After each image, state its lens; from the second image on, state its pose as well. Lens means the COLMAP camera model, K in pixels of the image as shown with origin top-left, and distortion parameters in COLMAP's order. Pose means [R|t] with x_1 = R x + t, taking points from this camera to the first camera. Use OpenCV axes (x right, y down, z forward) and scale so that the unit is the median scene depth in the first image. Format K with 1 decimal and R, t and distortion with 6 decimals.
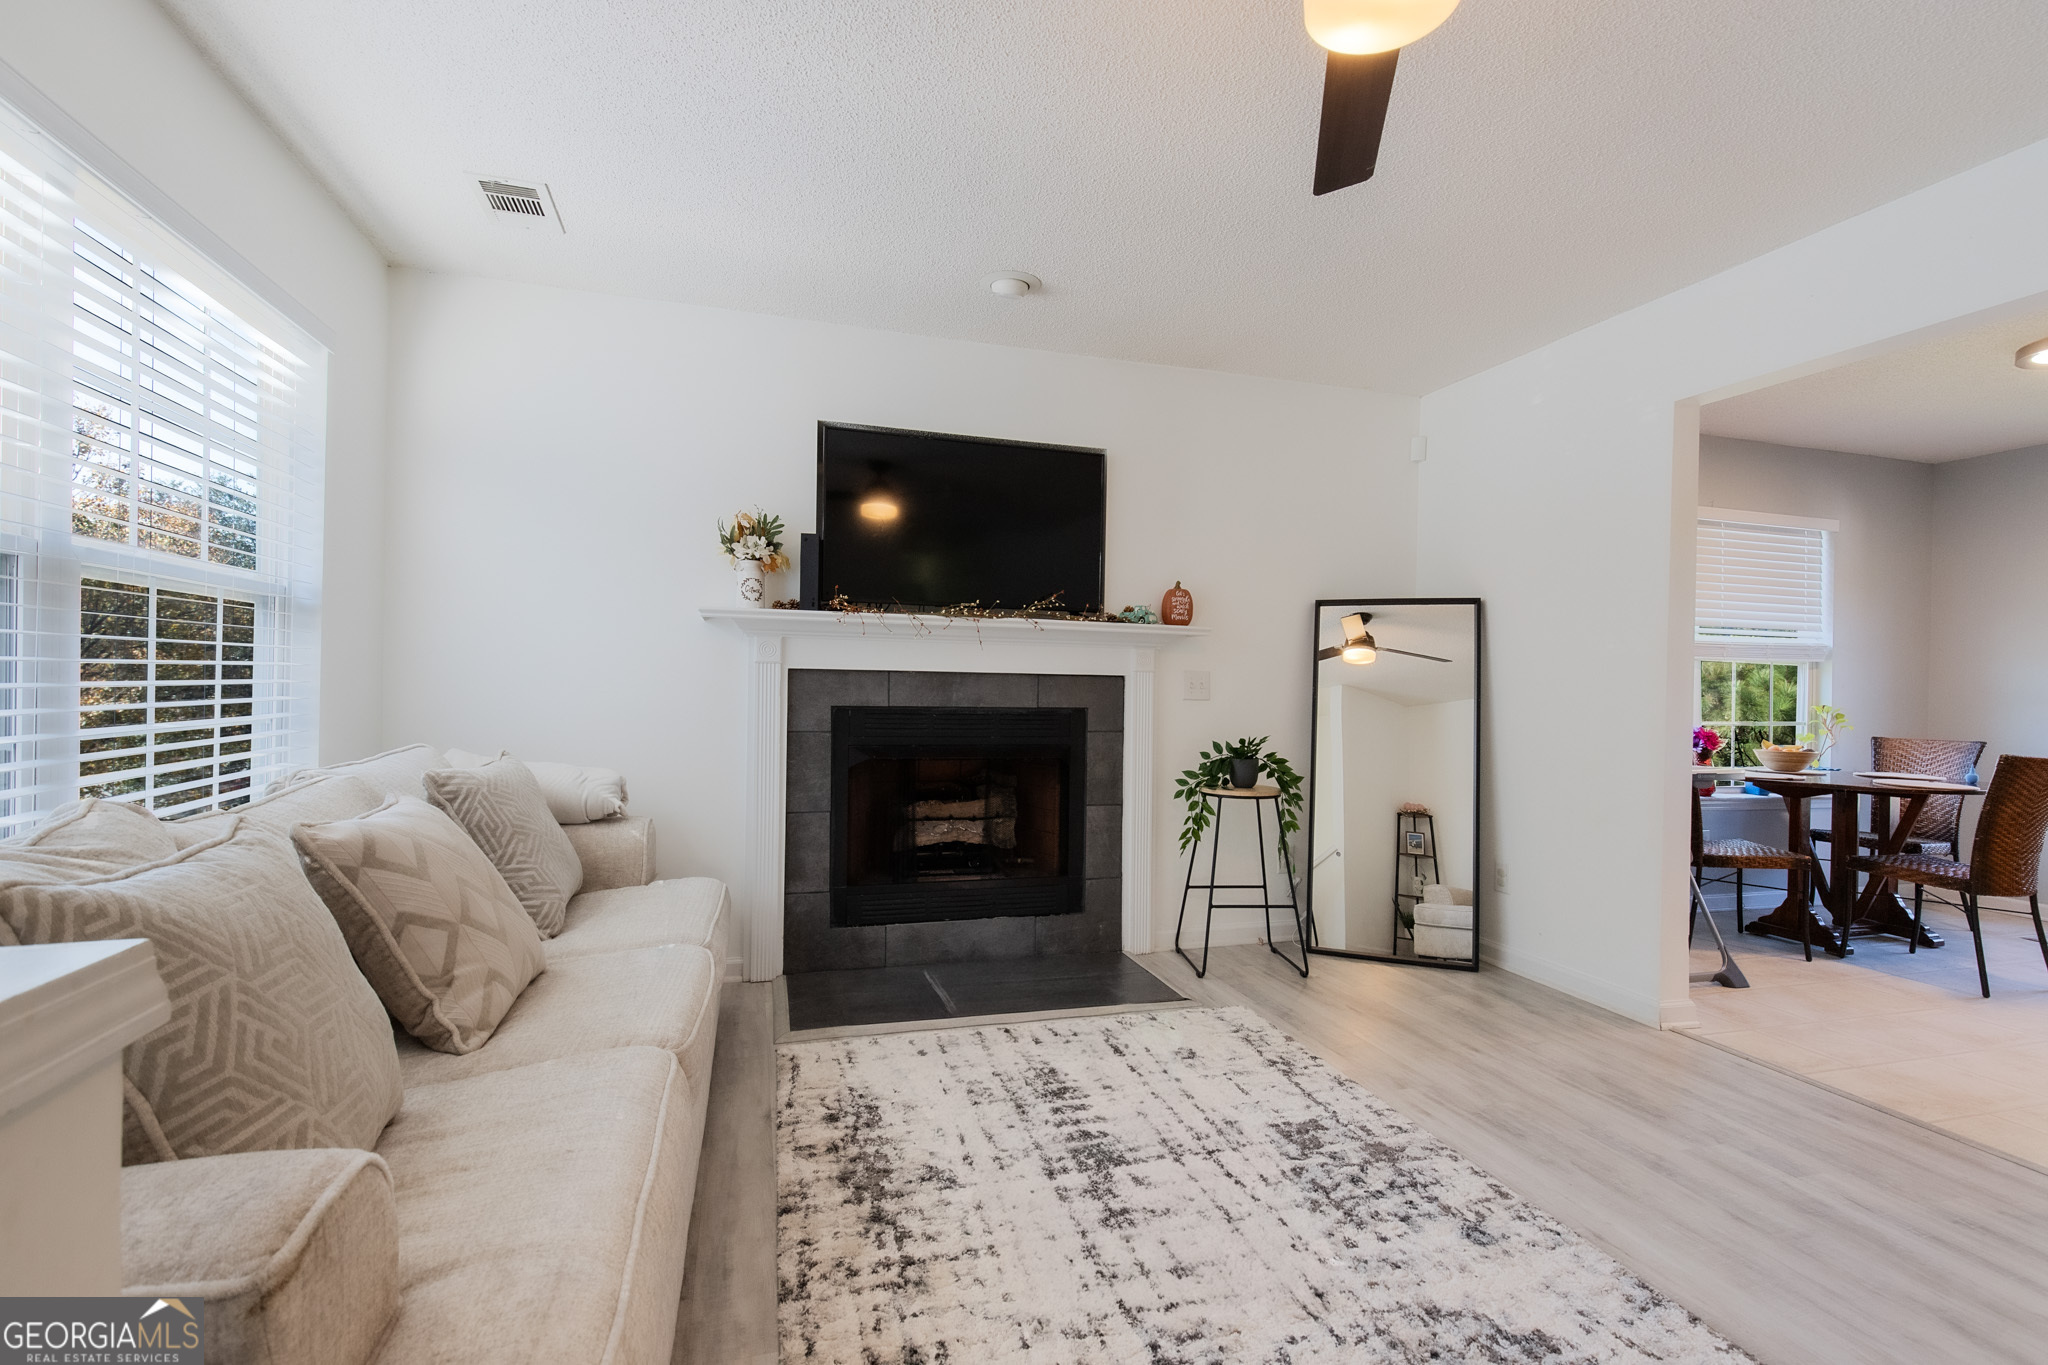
lens RADIAL K [[920.2, 0, 1024.0], [0, 920.2, 682.5], [0, 0, 1]] dist [0.002925, -0.000177]
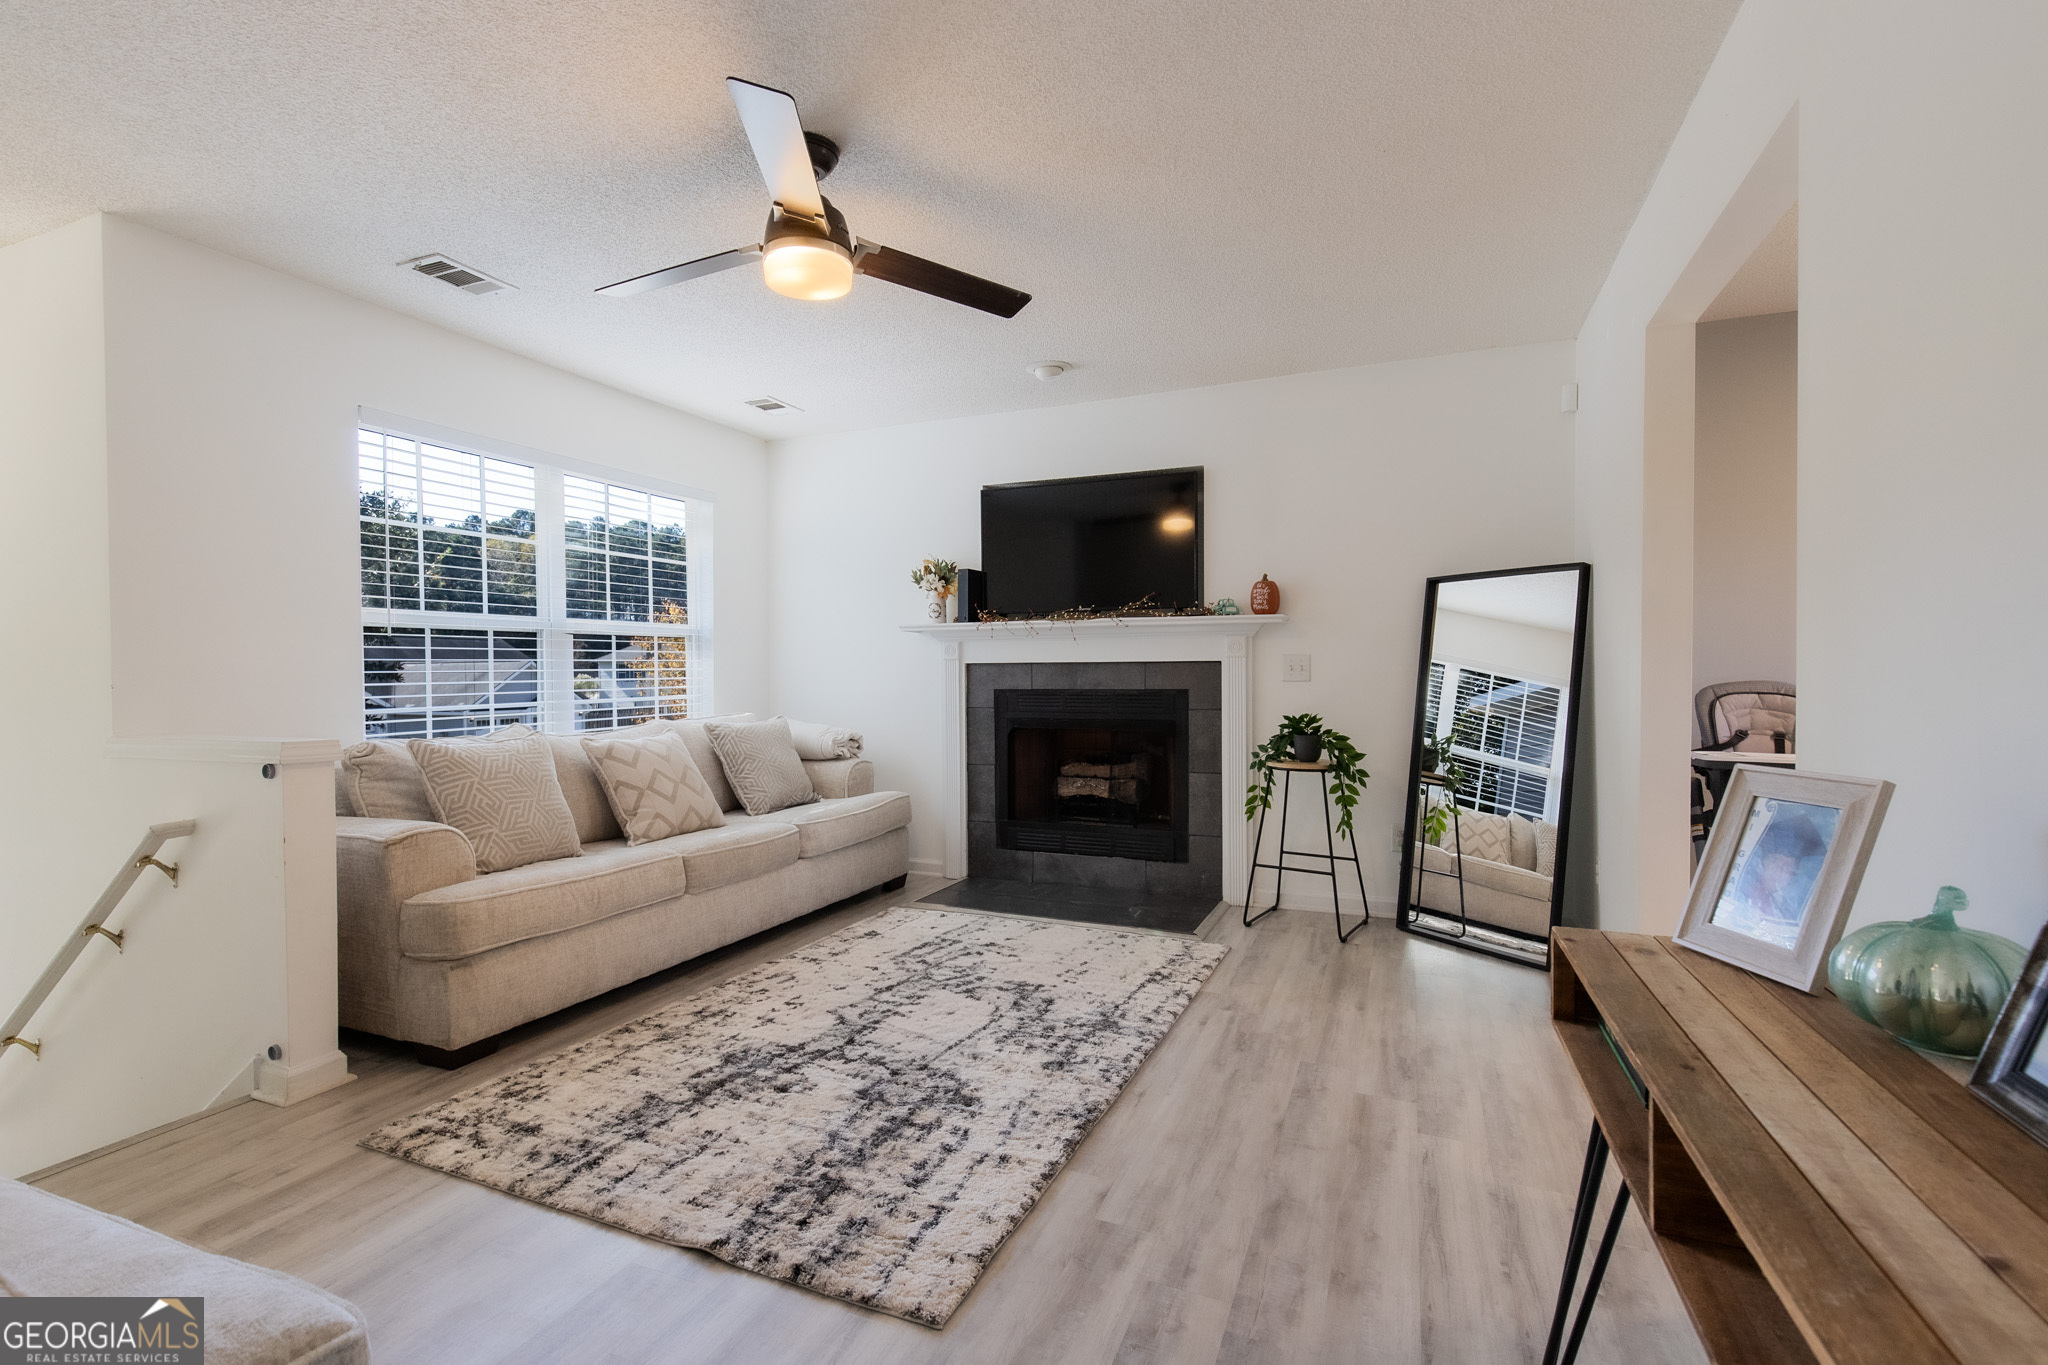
lens RADIAL K [[920.2, 0, 1024.0], [0, 920.2, 682.5], [0, 0, 1]] dist [0.002925, -0.000177]
pose [[0.770002, -0.014294, -0.637881, 0.677425], [0.020710, 0.999782, 0.002596, 0.011697], [0.637705, -0.015209, 0.770130, -0.040388]]
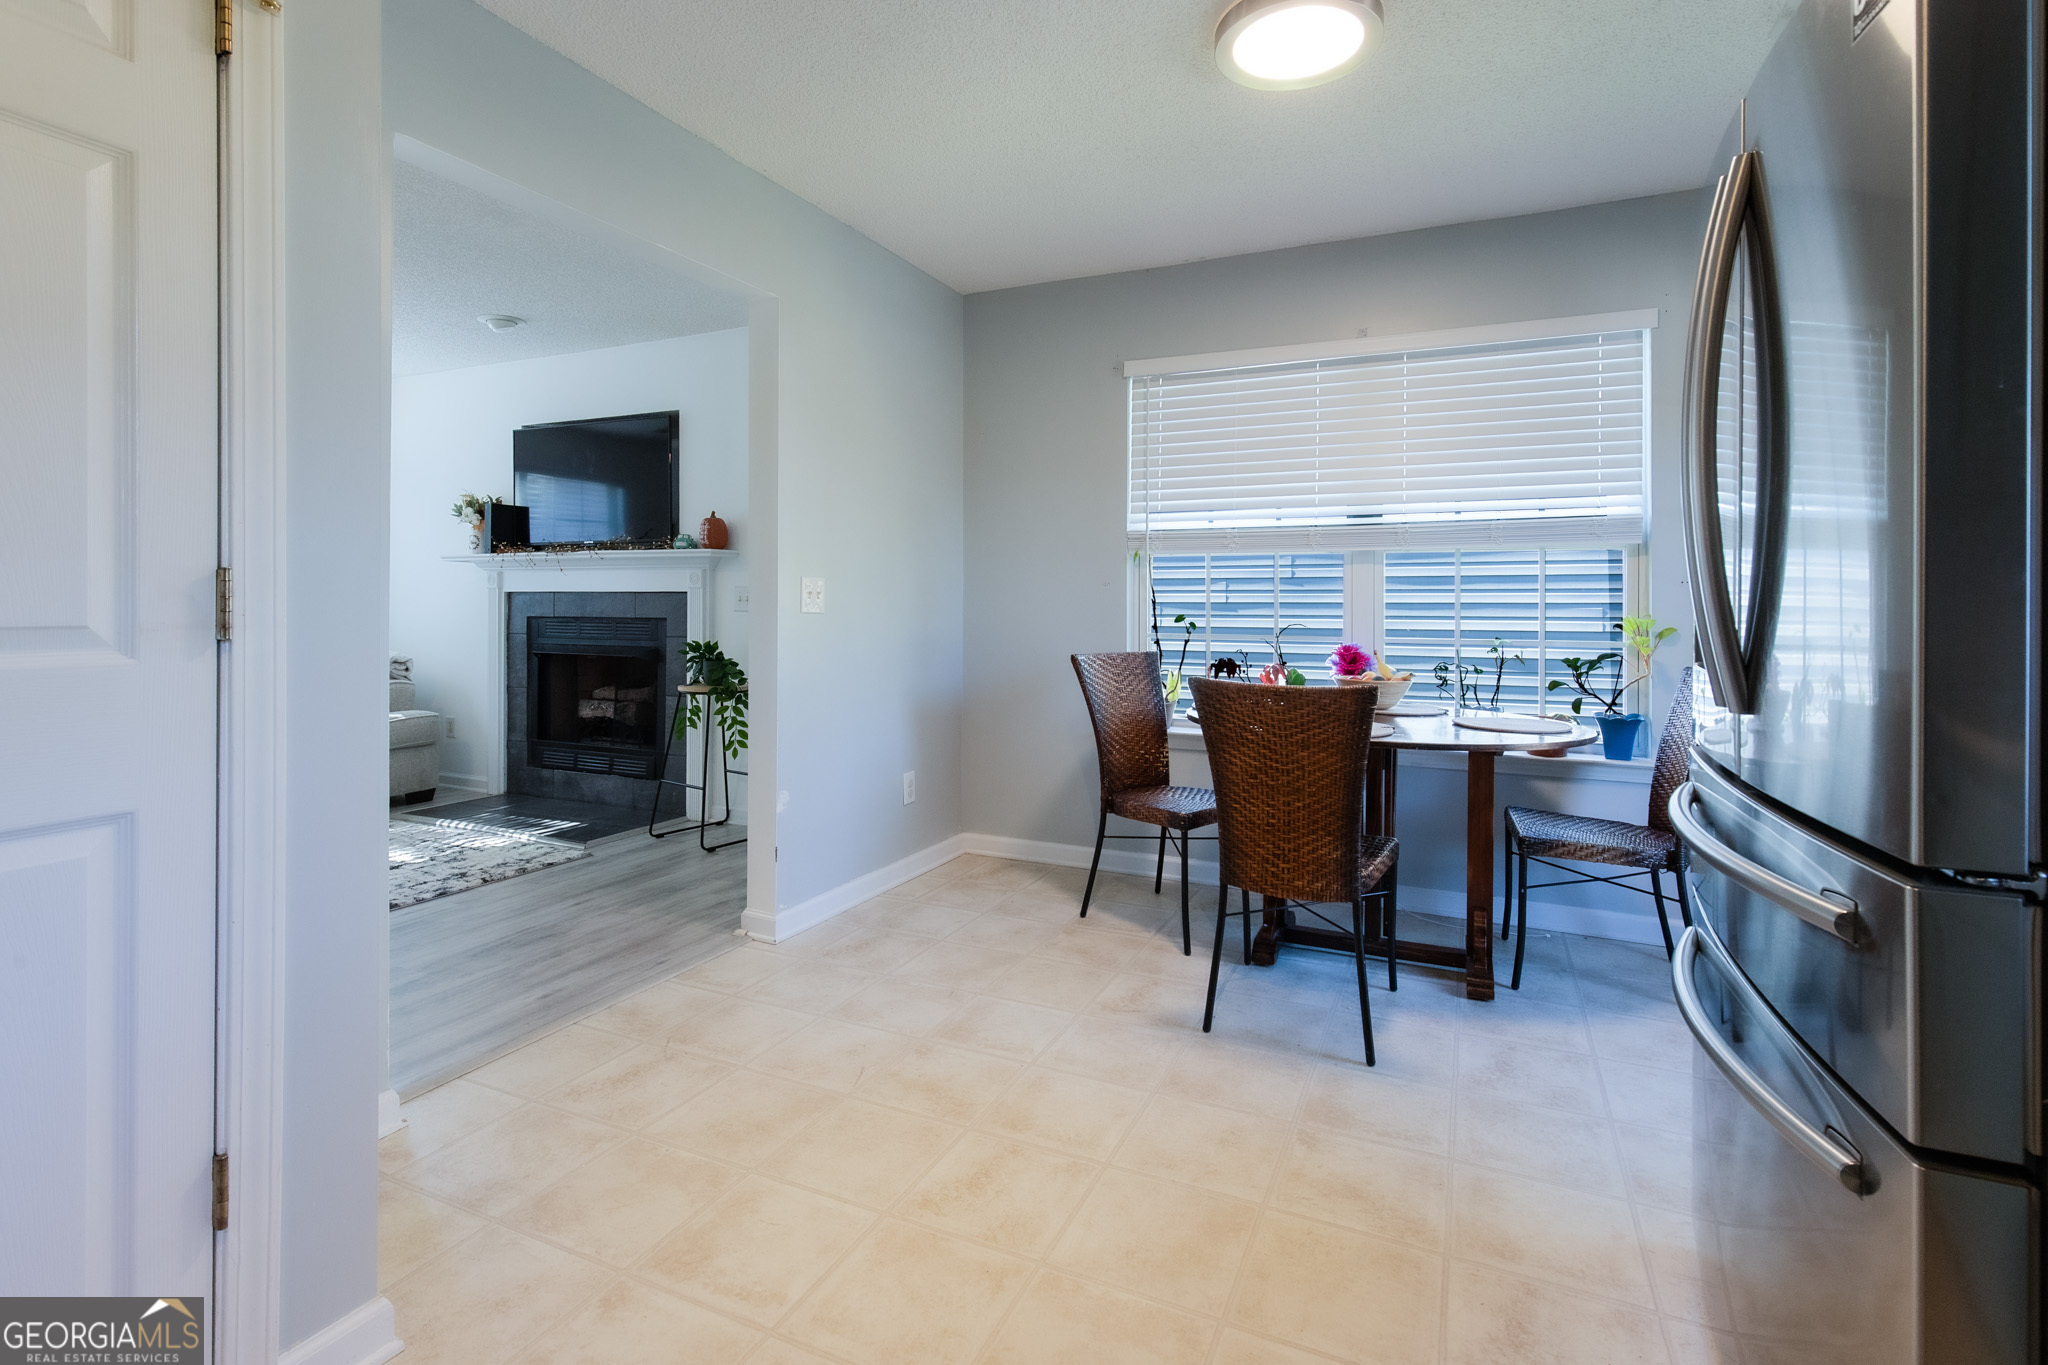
lens RADIAL K [[976.5, 0, 1024.3], [0, 976.5, 606.1], [0, 0, 1]] dist [0.001699, 0.000065]
pose [[0.744234, -0.010827, -0.667831, 1.363595], [0.009091, 0.999940, -0.006080, 0.024209], [0.667857, -0.001547, 0.744288, 0.346448]]
